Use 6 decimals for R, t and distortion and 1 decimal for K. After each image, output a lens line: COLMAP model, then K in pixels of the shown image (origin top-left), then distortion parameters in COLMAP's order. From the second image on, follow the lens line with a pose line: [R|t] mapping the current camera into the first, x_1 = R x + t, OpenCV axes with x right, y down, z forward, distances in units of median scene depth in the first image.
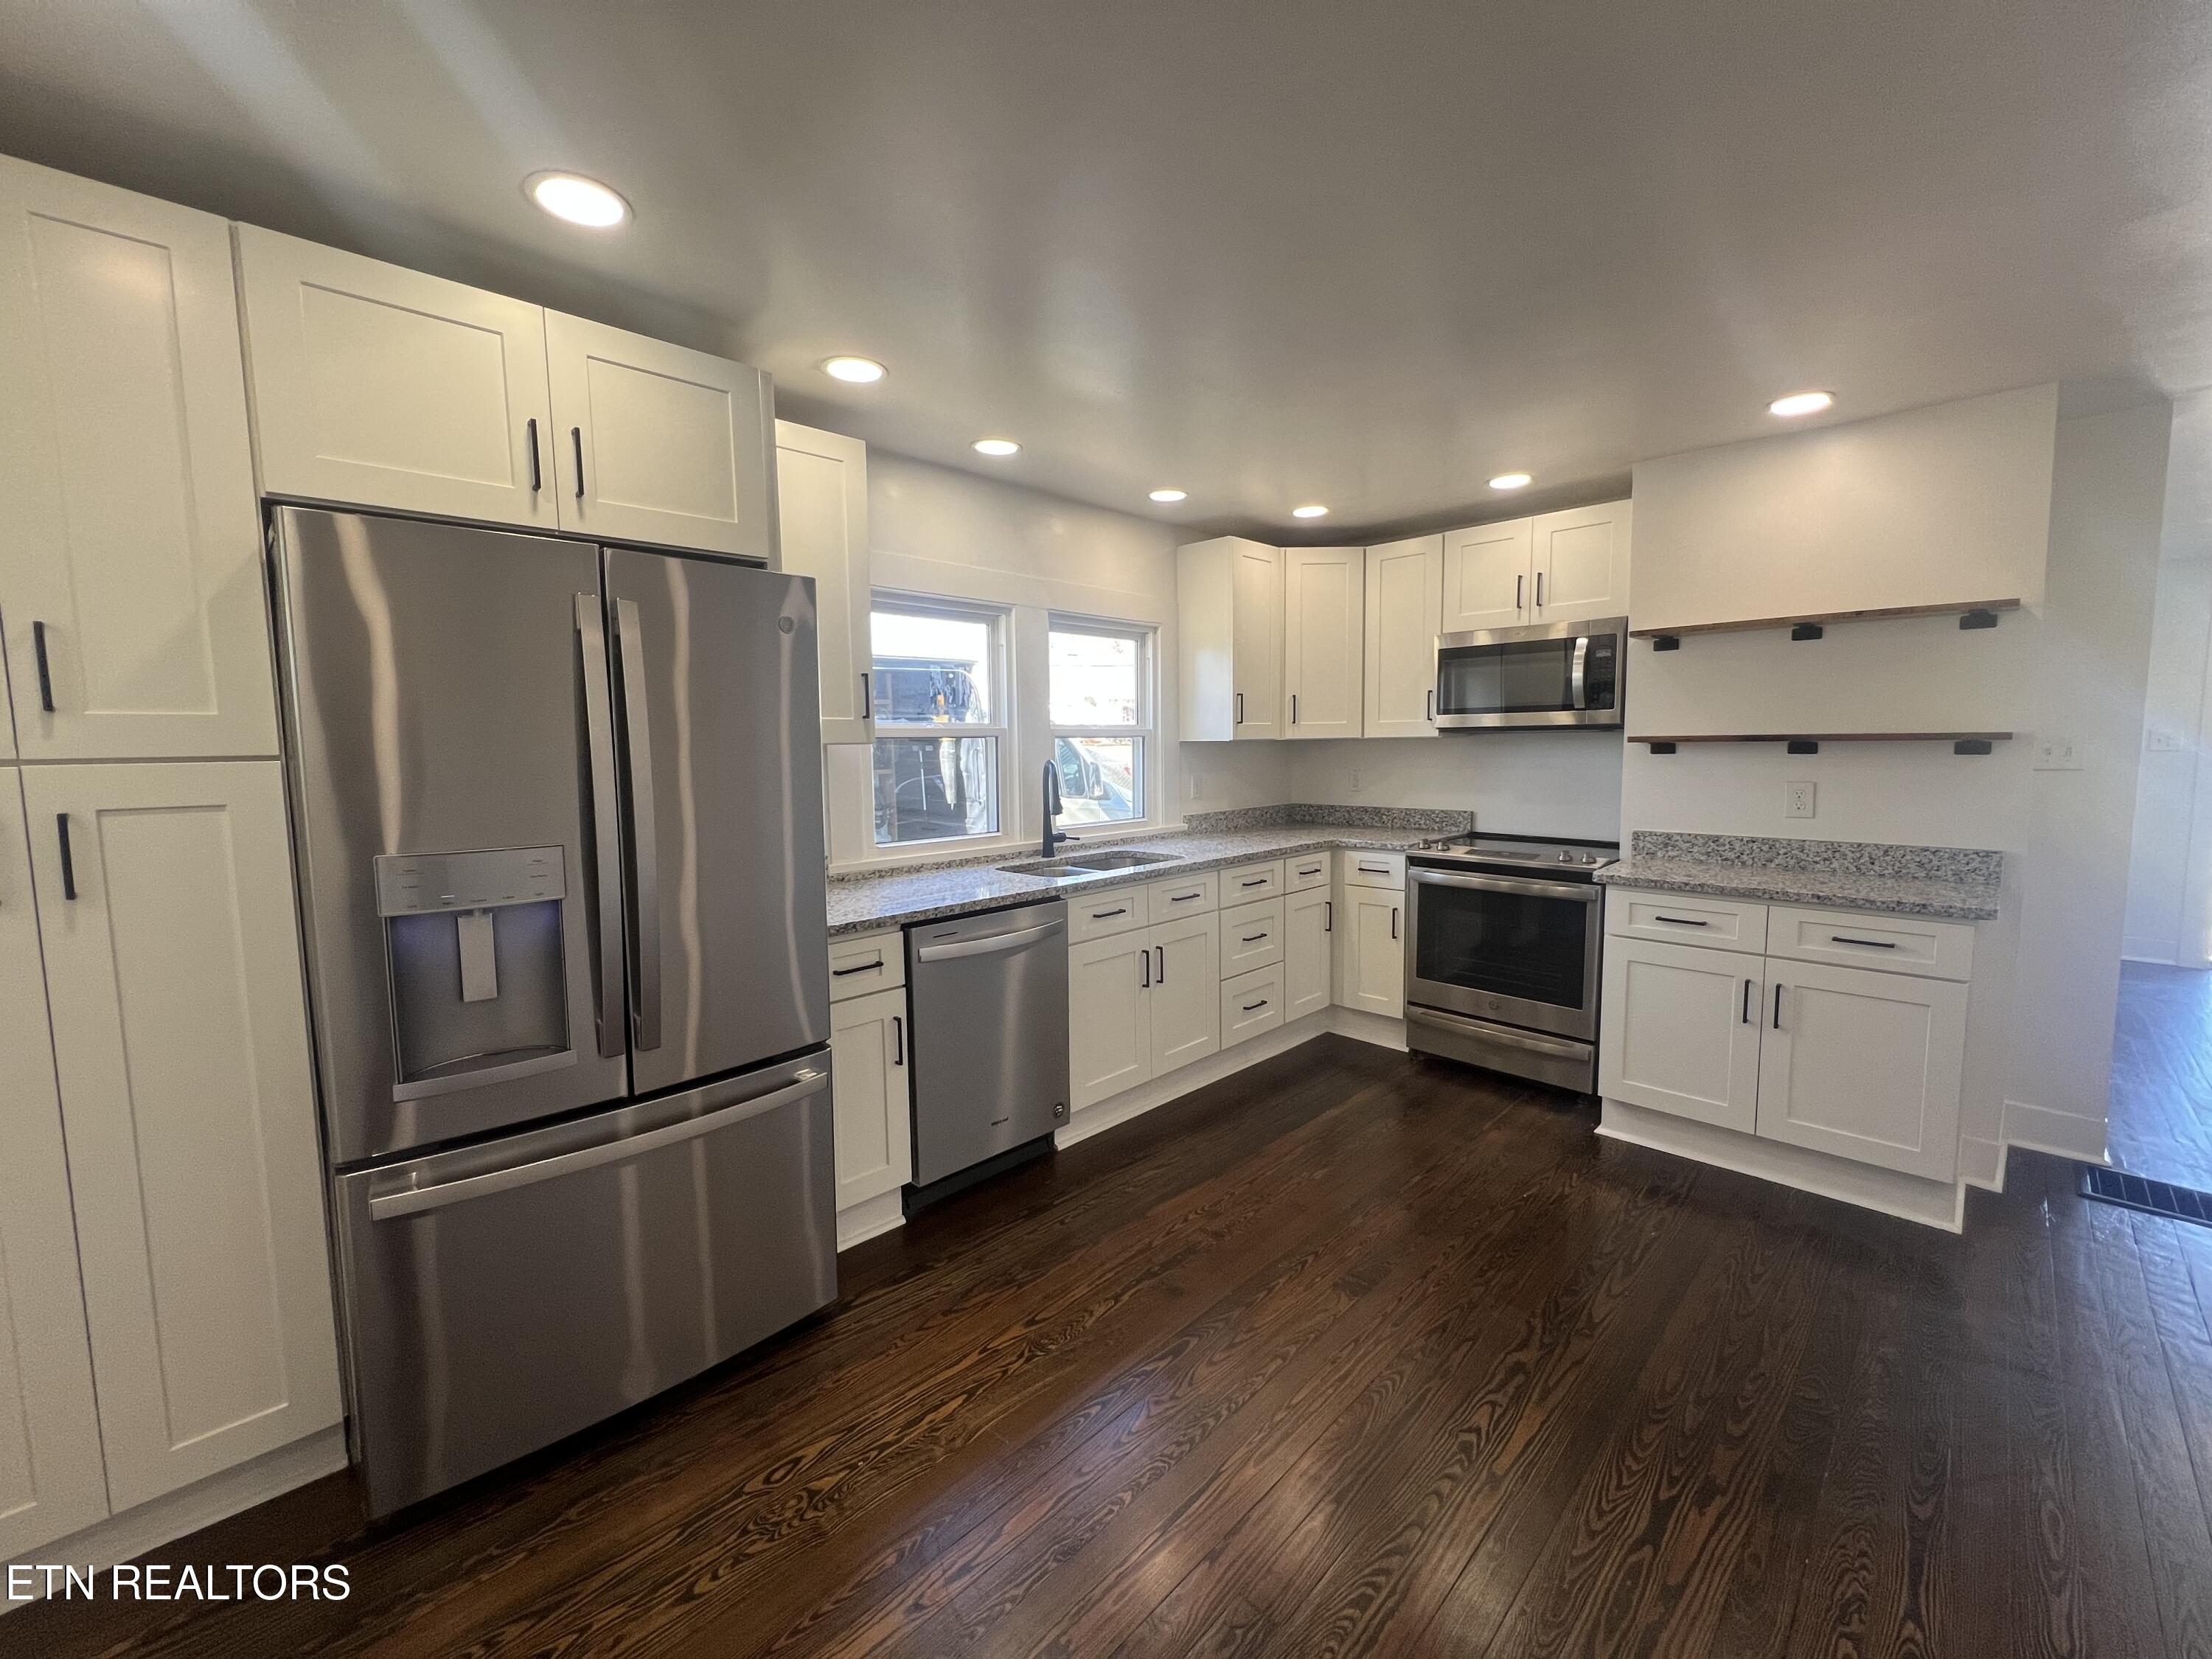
lens RADIAL K [[892.7, 0, 1106.8], [0, 892.7, 822.1], [0, 0, 1]] dist [0.002159, 0.000032]
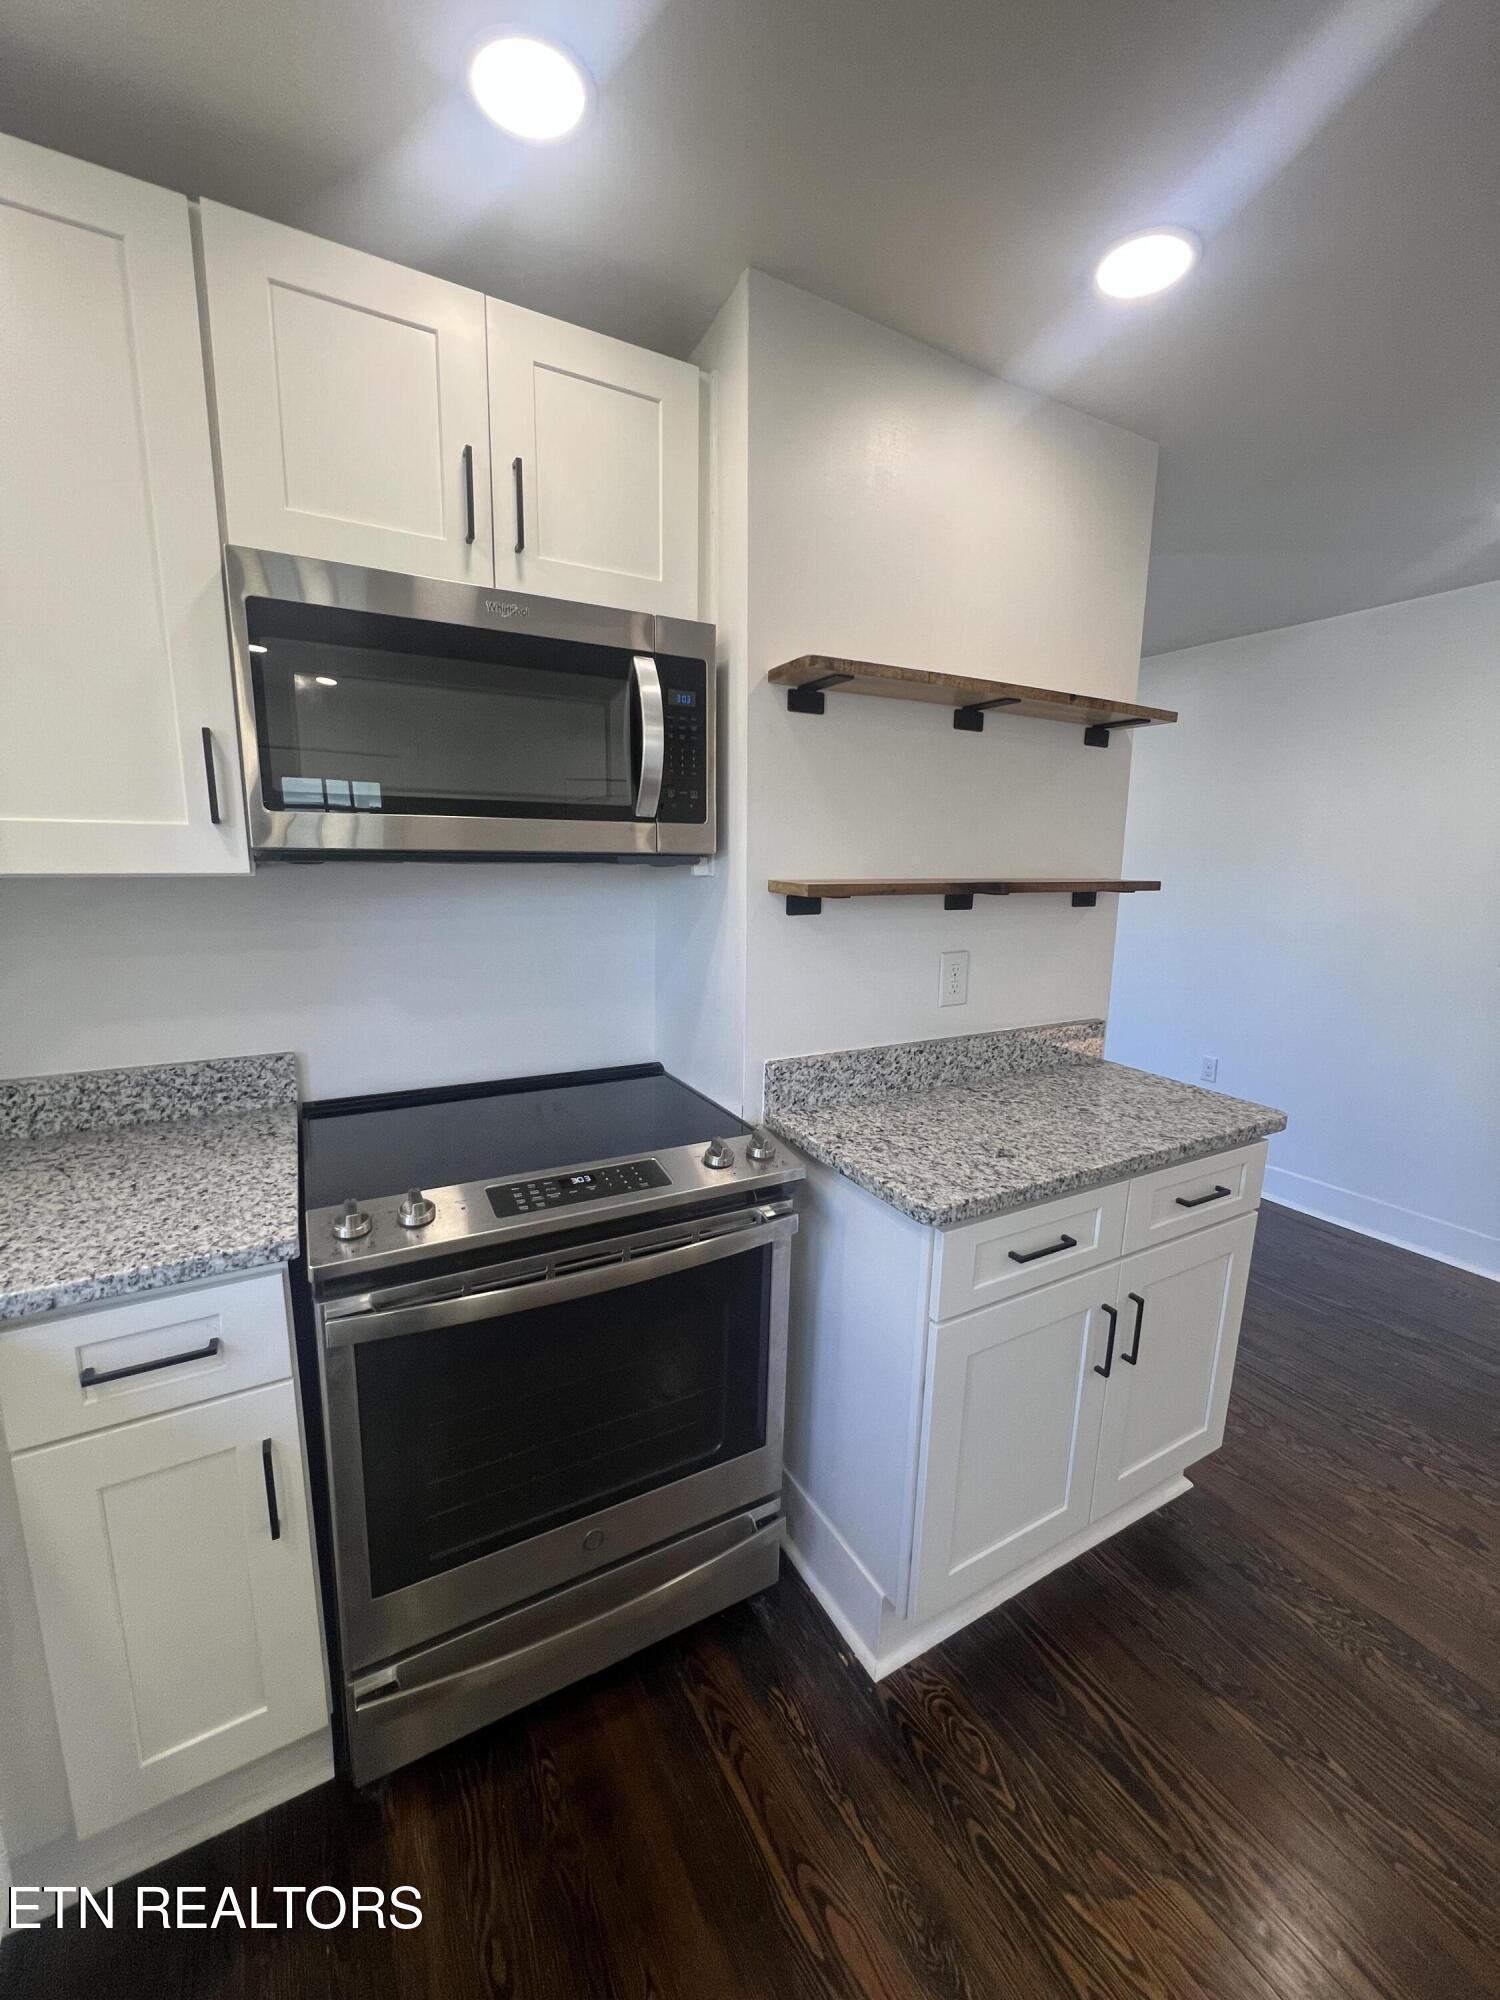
lens RADIAL K [[807.1, 0, 749.1], [0, 807.1, 1001.6], [0, 0, 1]] dist [0.002159, 0.000032]
pose [[0.266553, -0.159229, 0.950576, 0.150752], [0.070579, 0.986836, 0.145511, -0.097657], [-0.961233, 0.028304, 0.274282, 0.904917]]
